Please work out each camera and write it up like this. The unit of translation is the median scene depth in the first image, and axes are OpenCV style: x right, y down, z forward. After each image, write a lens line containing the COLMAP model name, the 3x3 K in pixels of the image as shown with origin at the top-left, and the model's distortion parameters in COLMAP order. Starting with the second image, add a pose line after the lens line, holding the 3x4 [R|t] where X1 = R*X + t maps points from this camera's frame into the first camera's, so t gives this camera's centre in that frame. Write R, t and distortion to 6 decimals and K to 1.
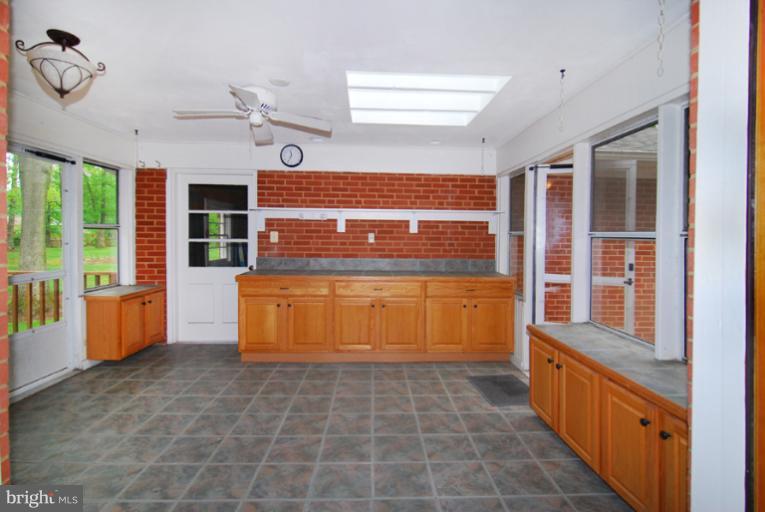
lens RADIAL K [[389.5, 0, 379.8], [0, 389.5, 244.8], [0, 0, 1]] dist [0.001652, -0.001366]
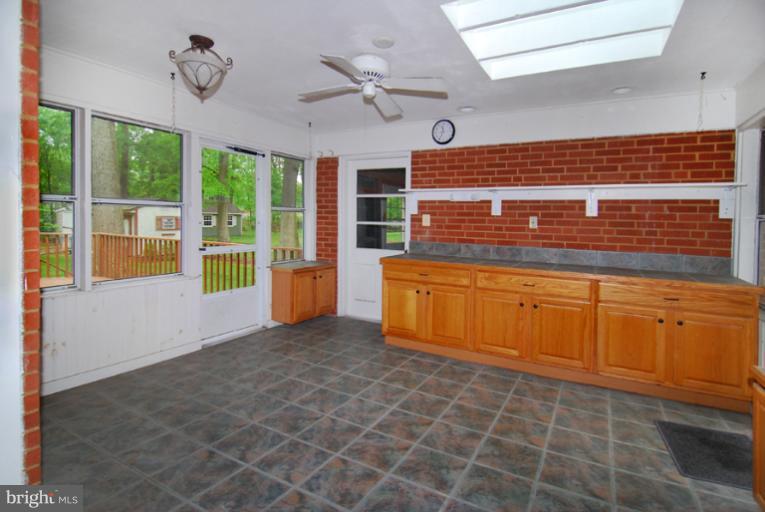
lens RADIAL K [[389.5, 0, 379.8], [0, 389.5, 244.8], [0, 0, 1]] dist [0.001652, -0.001366]
pose [[0.857233, 0.042444, -0.513177, 0.140012], [-0.026946, 0.998929, 0.037607, 0.008361], [0.514224, -0.018410, 0.857459, 0.140835]]
